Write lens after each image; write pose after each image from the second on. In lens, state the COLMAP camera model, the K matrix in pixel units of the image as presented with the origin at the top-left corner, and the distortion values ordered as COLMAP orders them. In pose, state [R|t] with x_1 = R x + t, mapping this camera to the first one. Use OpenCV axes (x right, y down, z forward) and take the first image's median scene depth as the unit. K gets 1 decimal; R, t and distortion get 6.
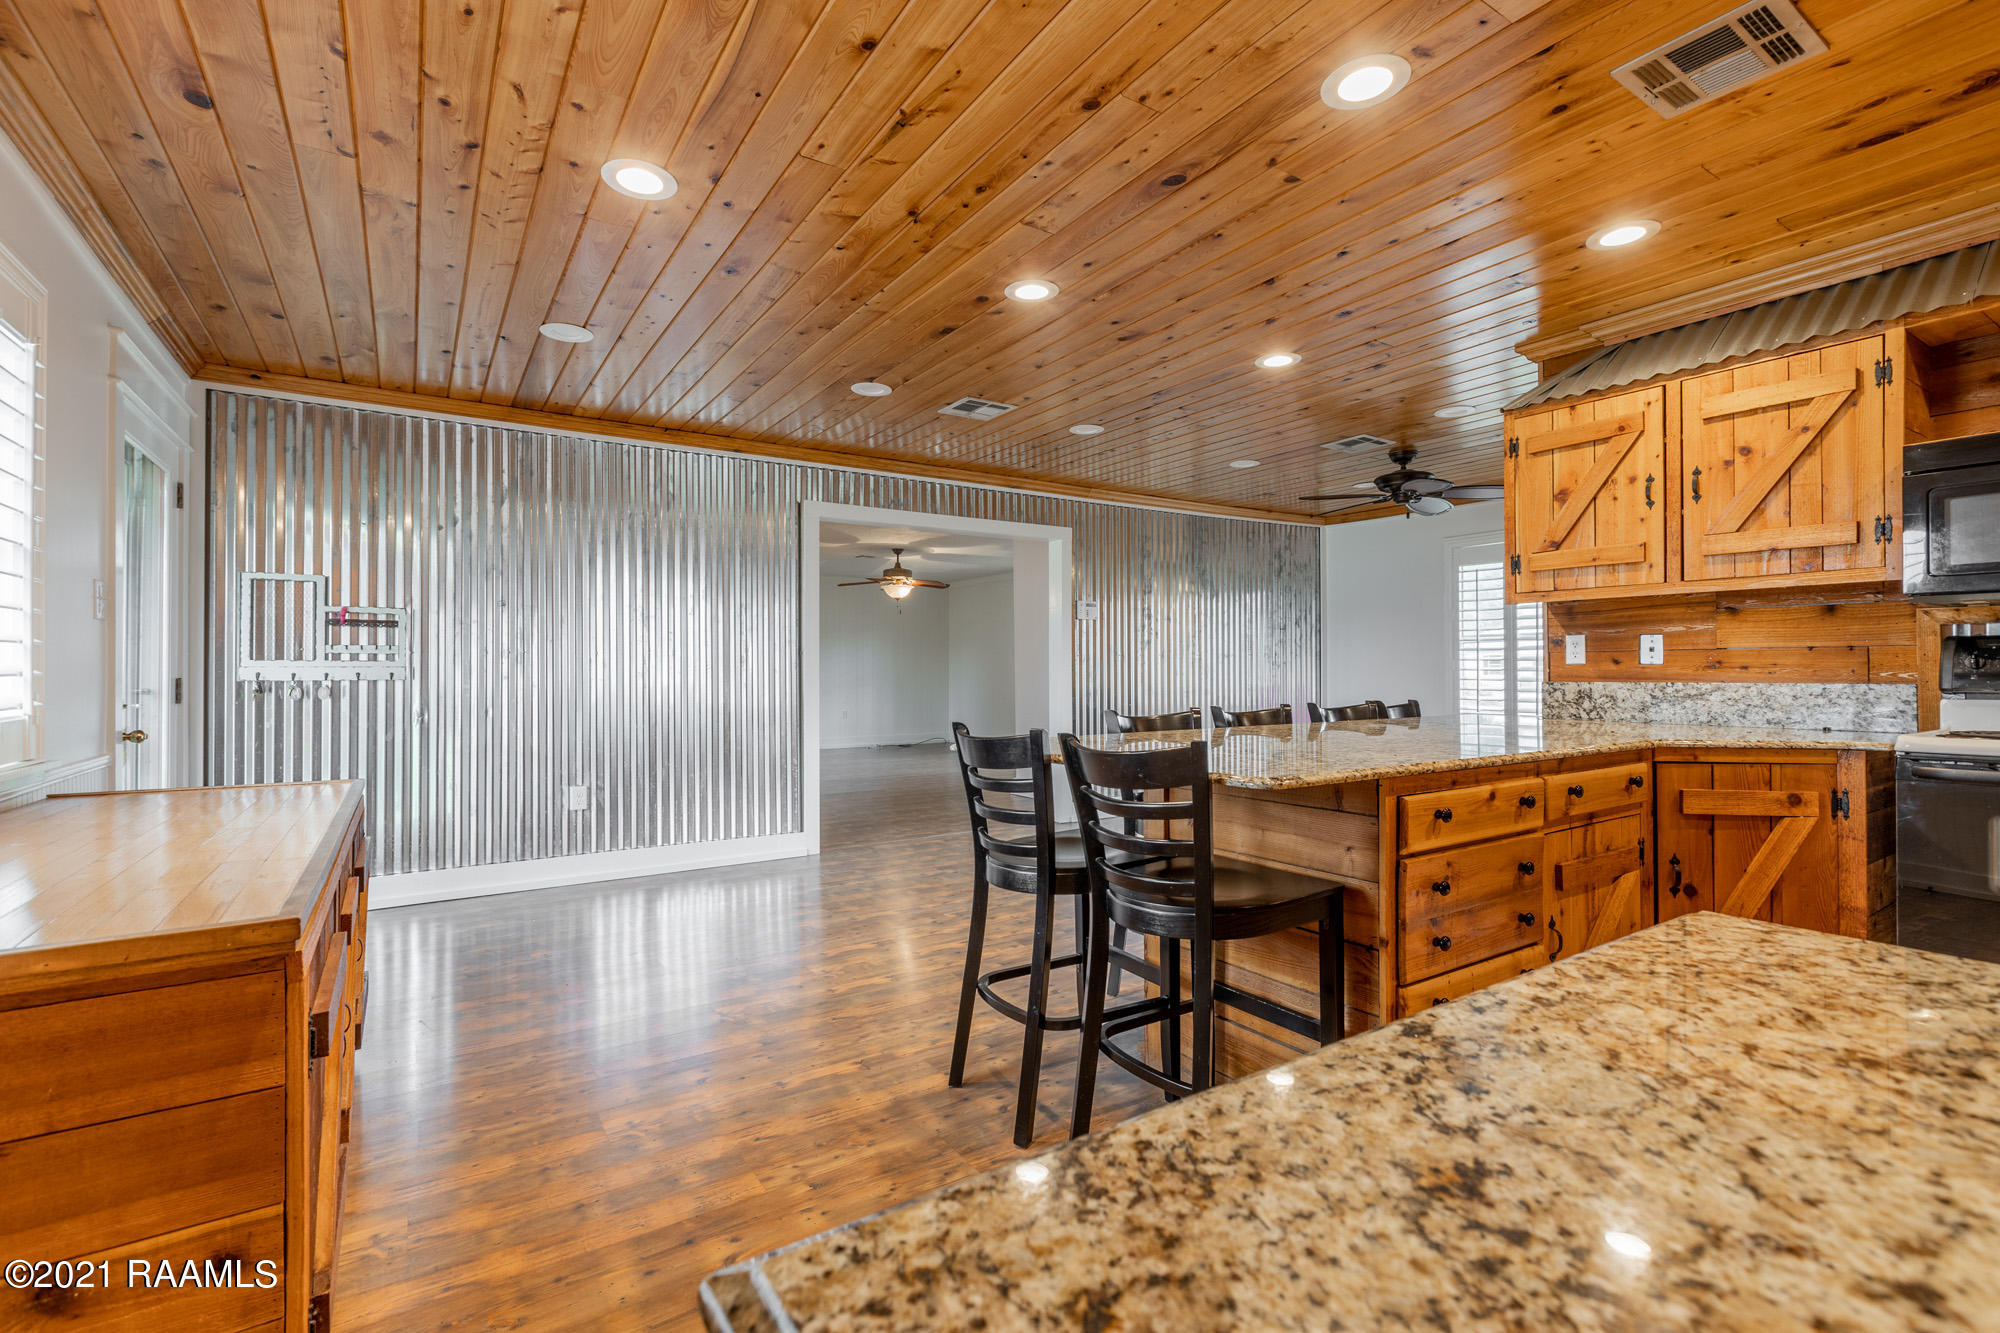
lens RADIAL K [[891.5, 0, 995.0], [0, 891.5, 664.2], [0, 0, 1]] dist [0.002026, -0.000038]
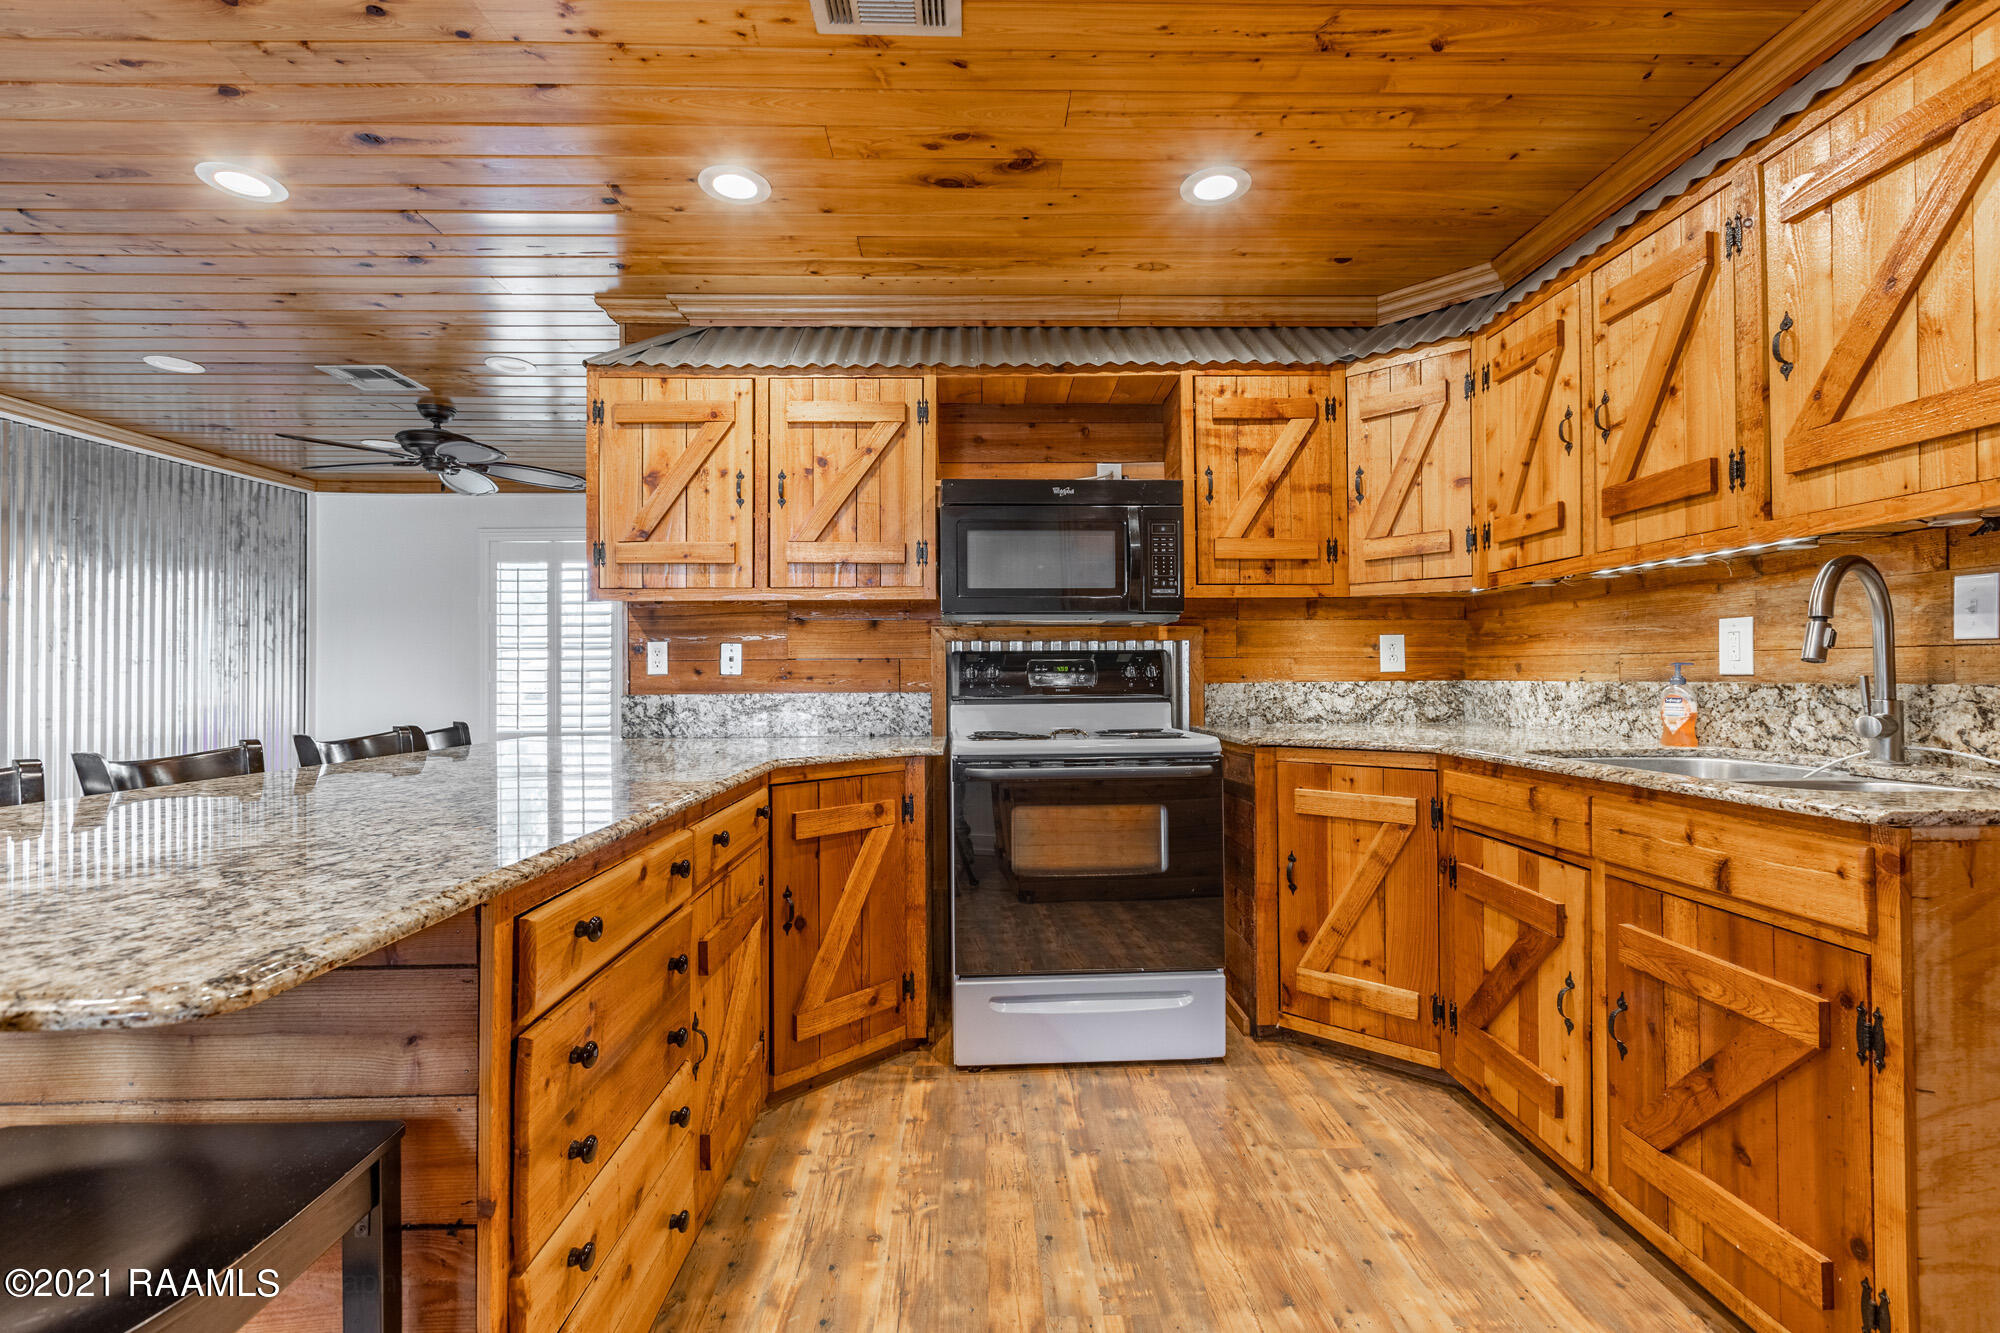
lens RADIAL K [[891.5, 0, 995.0], [0, 891.5, 664.2], [0, 0, 1]] dist [0.002026, -0.000038]
pose [[0.528888, 0.013152, 0.848590, 0.086626], [-0.001775, 0.999895, -0.014391, 0.001953], [-0.848690, 0.006106, 0.528856, 0.277616]]
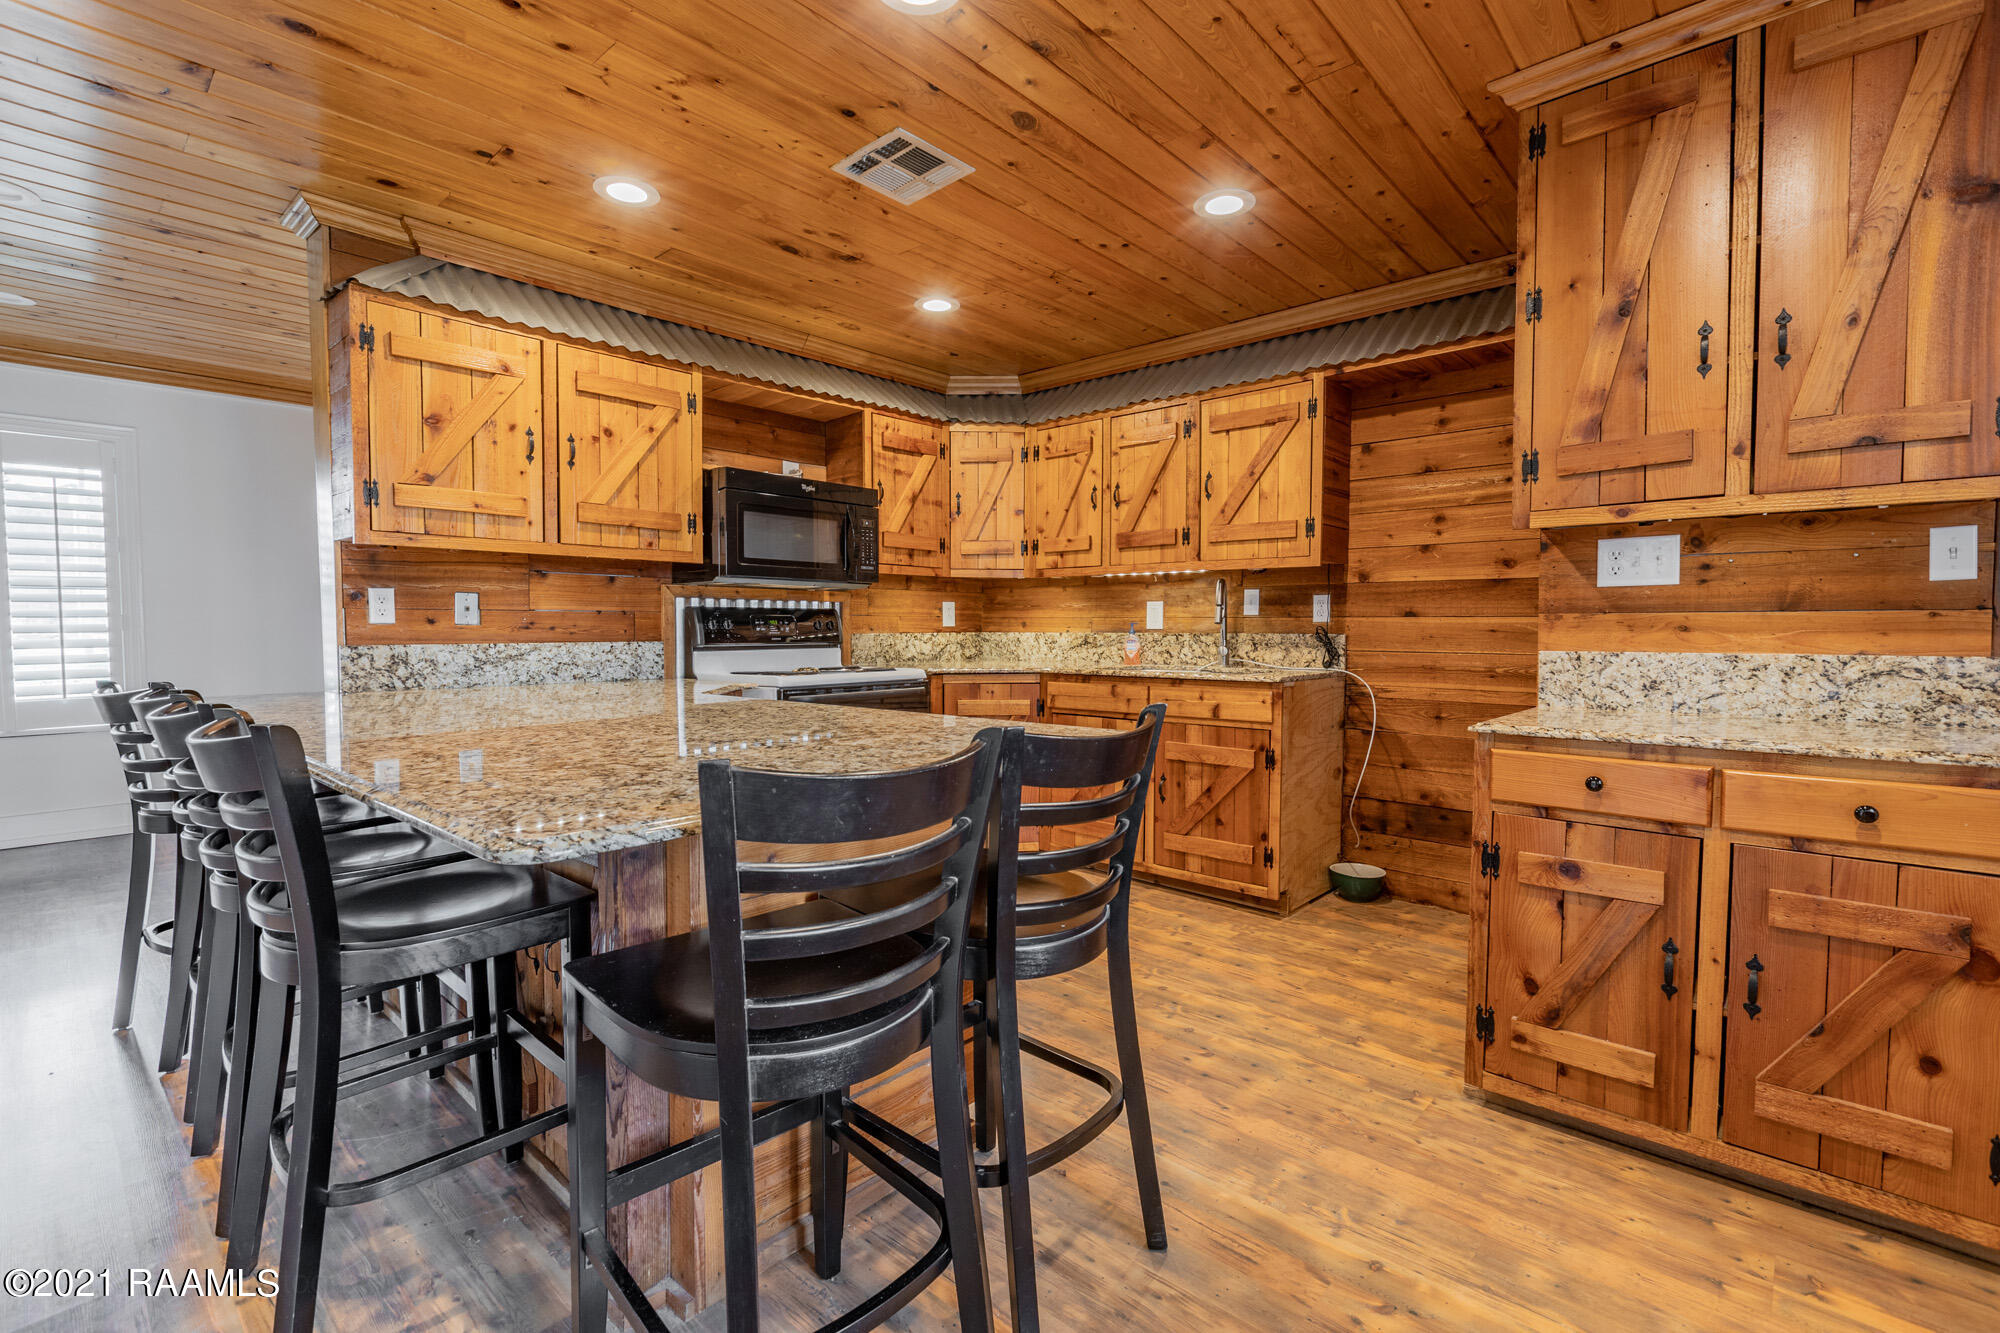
lens RADIAL K [[891.5, 0, 995.0], [0, 891.5, 664.2], [0, 0, 1]] dist [0.002026, -0.000038]
pose [[-0.244519, -0.034134, 0.969043, -0.323511], [-0.004758, 0.999410, 0.034003, 0.007547], [-0.969633, 0.003704, -0.244537, 0.729111]]
